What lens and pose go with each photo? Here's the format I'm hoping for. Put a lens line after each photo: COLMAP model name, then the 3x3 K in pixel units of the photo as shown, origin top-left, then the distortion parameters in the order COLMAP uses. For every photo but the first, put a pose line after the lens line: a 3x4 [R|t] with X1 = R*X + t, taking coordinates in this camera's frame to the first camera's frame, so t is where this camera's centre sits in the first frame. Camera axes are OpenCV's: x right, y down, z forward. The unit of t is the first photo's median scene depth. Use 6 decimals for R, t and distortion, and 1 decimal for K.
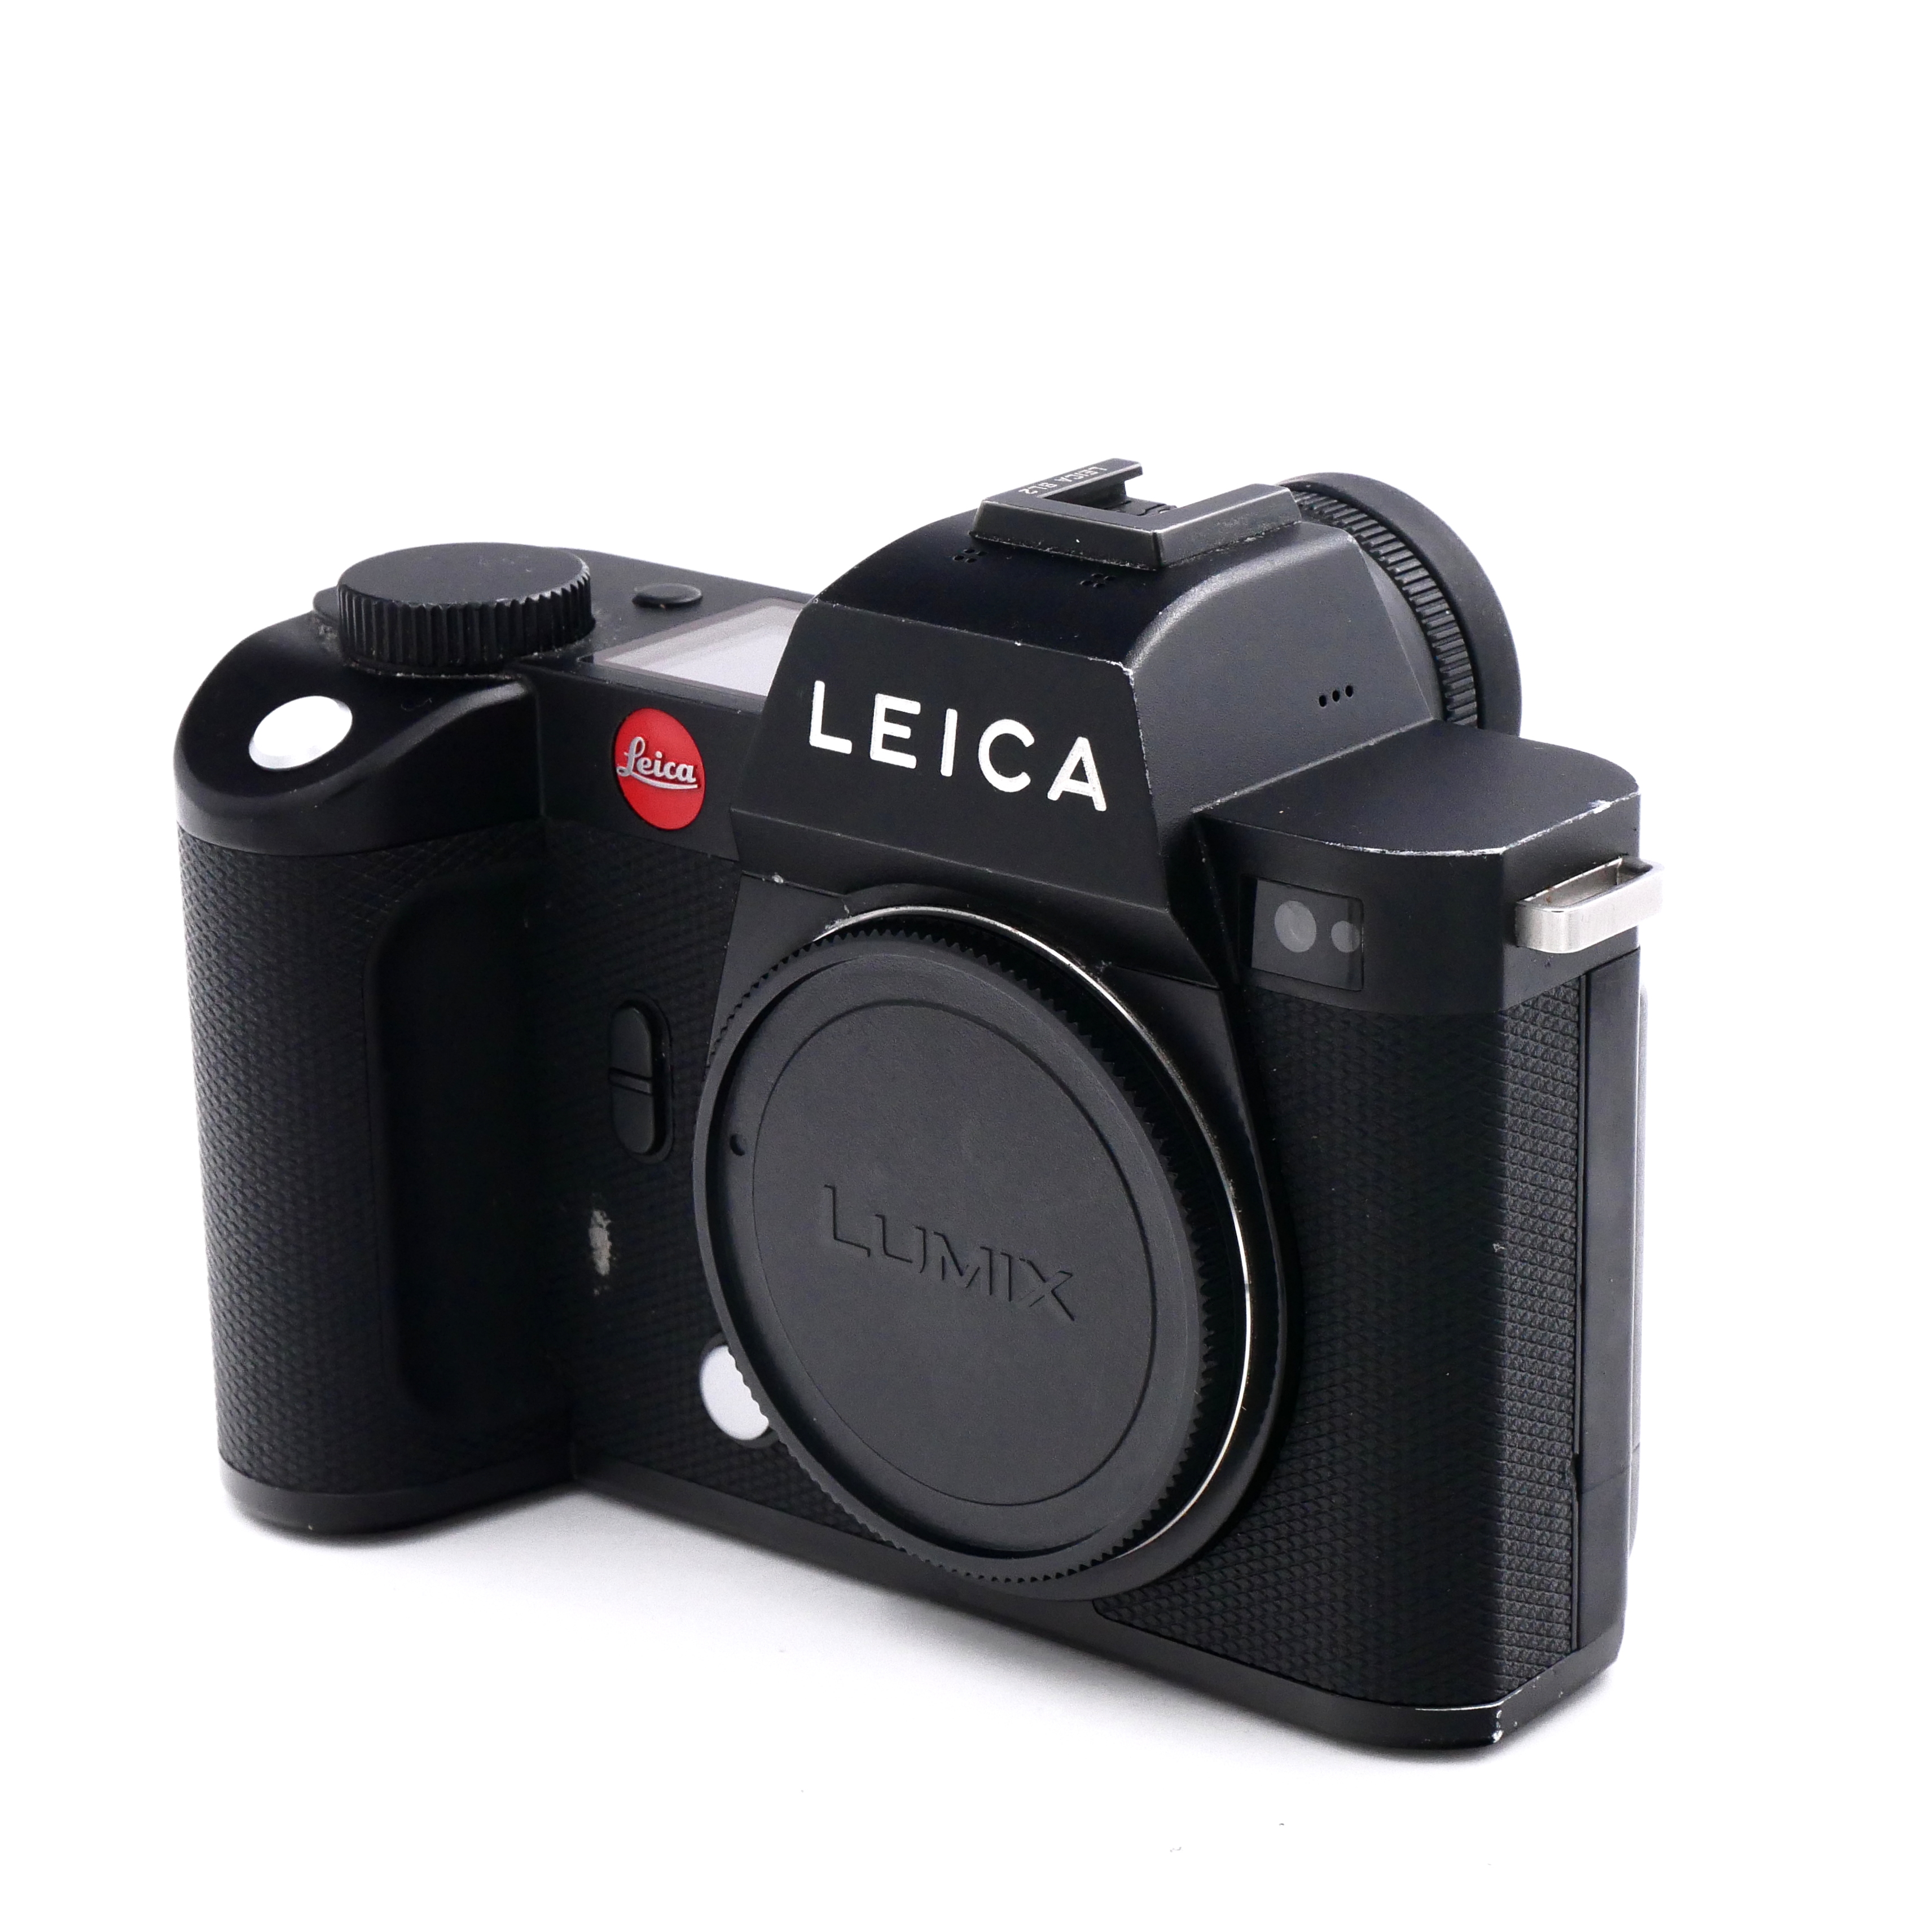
lens RADIAL K [[5911.9, 0, 966.7], [0, 5911.9, 696.6], [0, 0, 1]] dist [0.092199, -28.469530]
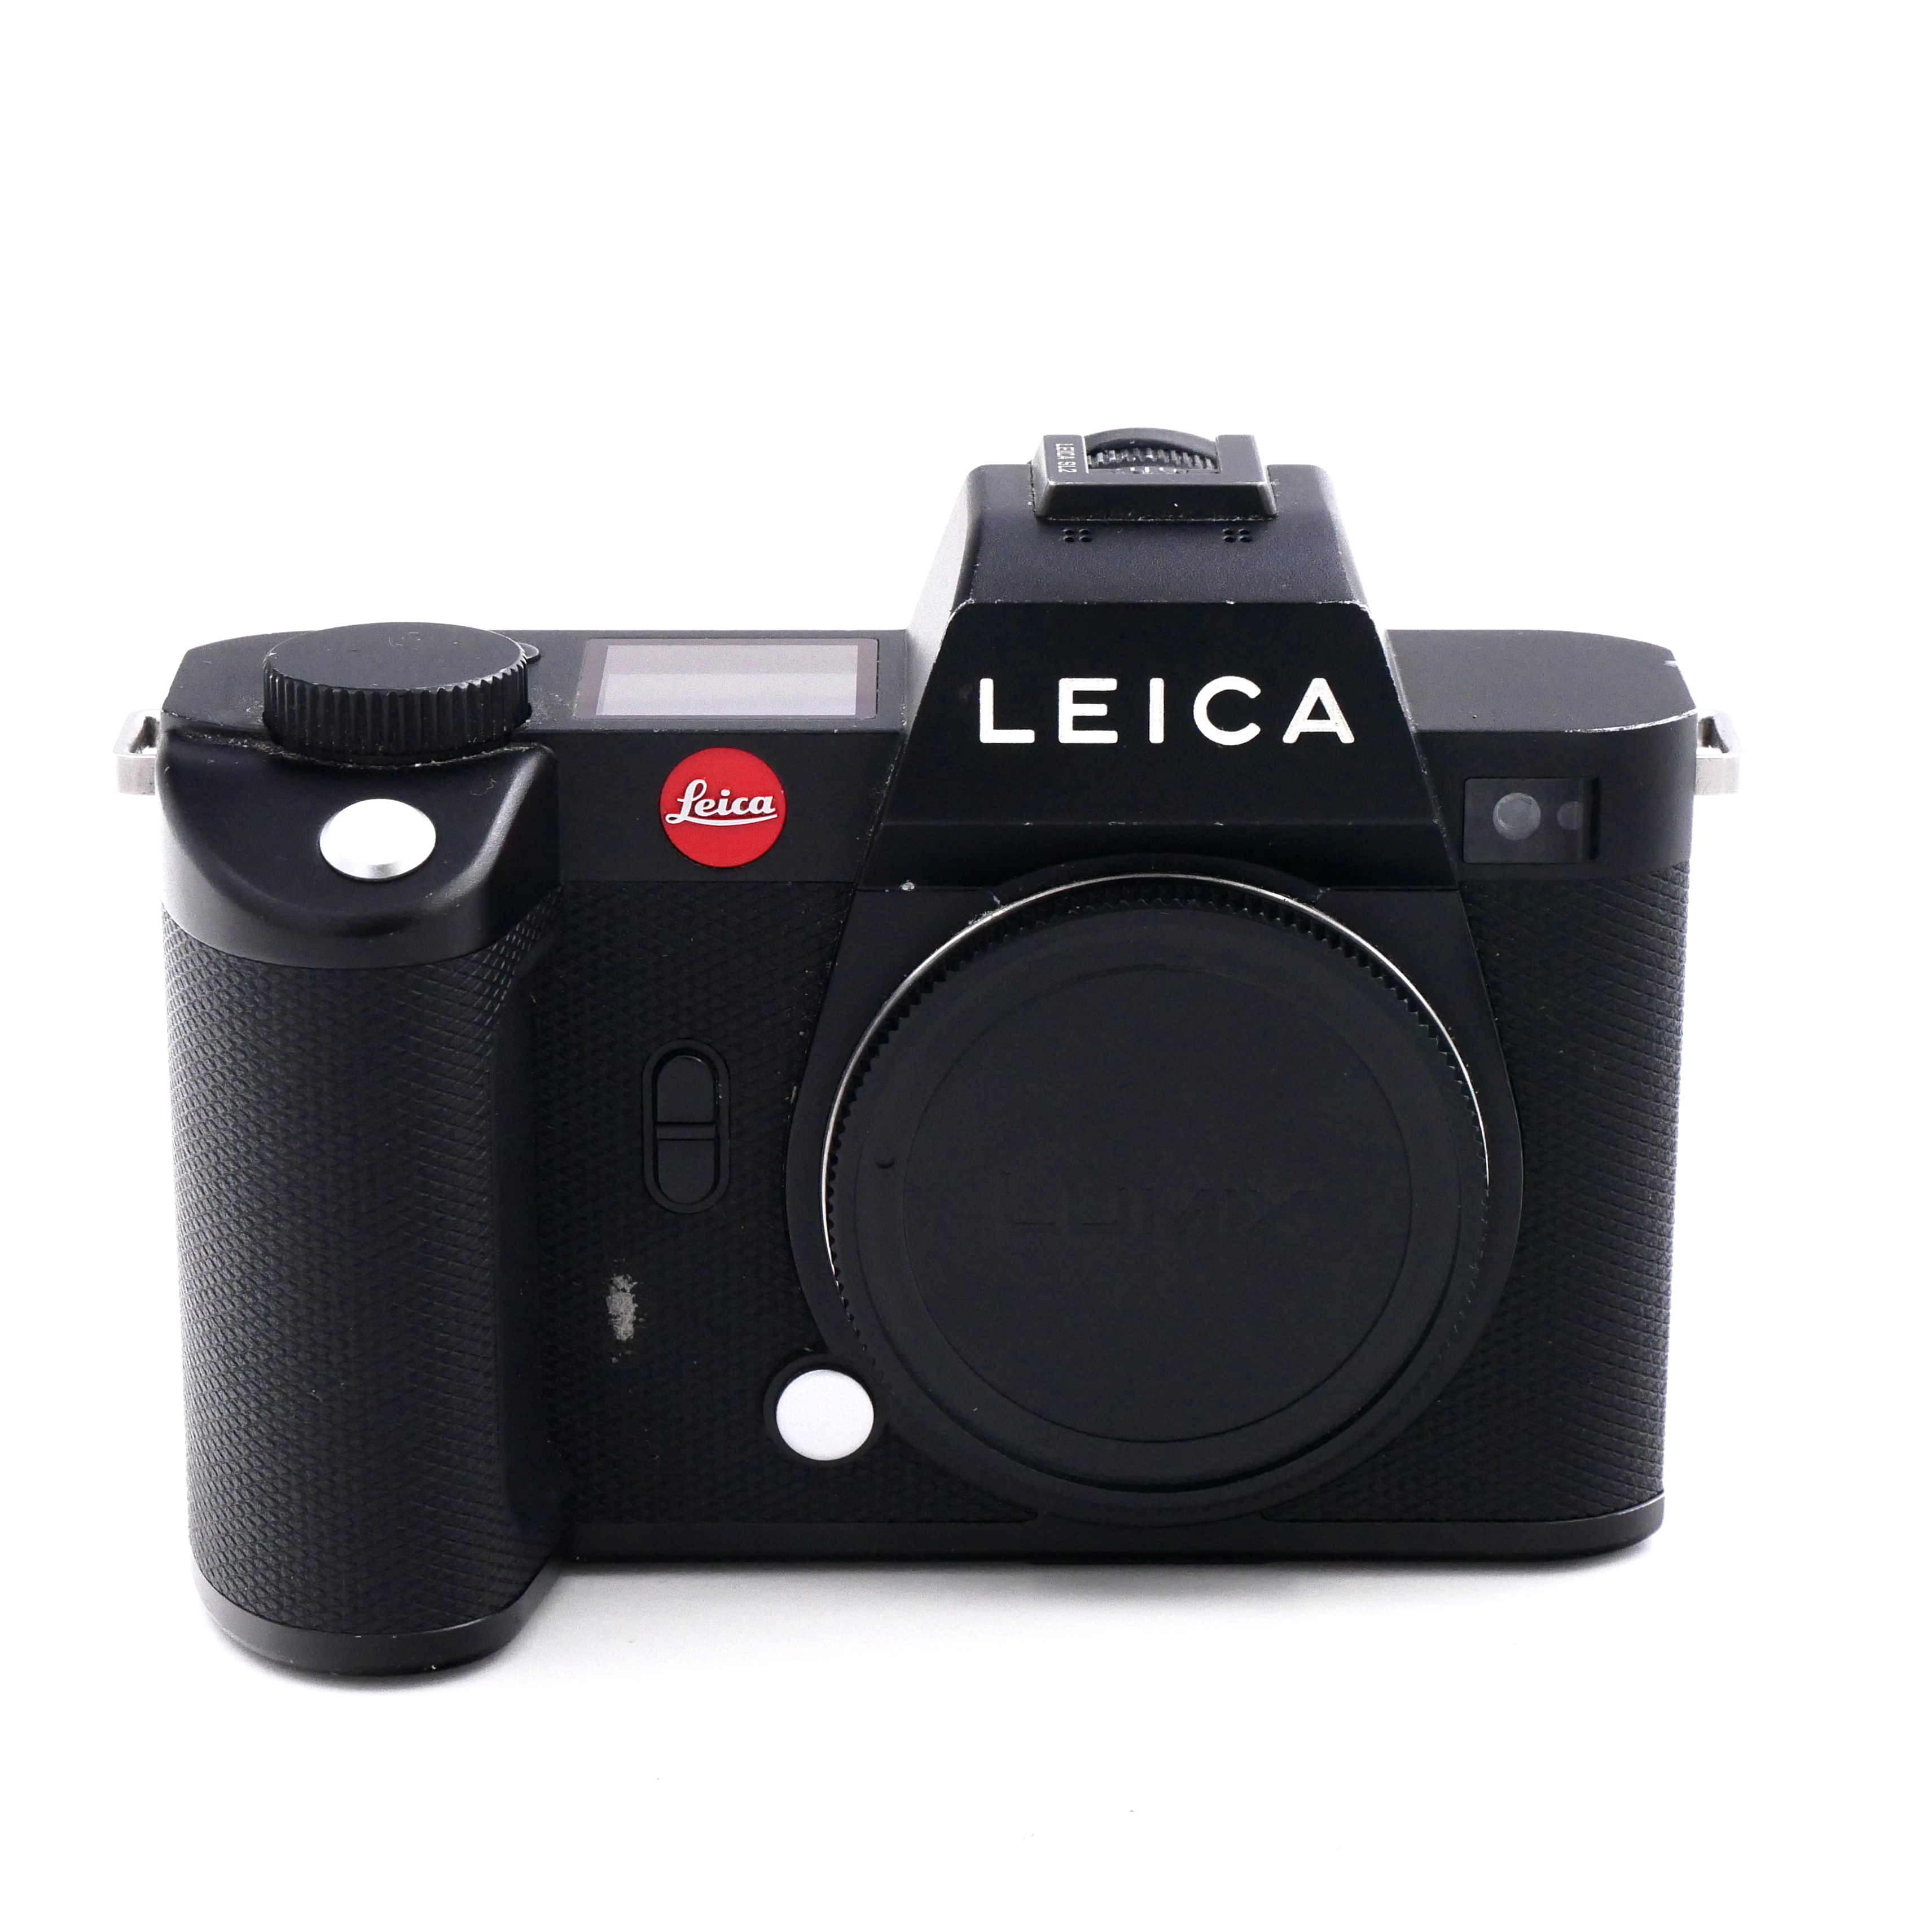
lens RADIAL K [[5911.9, 0, 966.7], [0, 5911.9, 696.6], [0, 0, 1]] dist [0.092199, -28.469530]
pose [[0.766537, -0.157076, 0.622695, -0.648770], [0.163721, 0.985385, 0.047025, -0.047025], [-0.620981, 0.065902, 0.781051, 0.202950]]
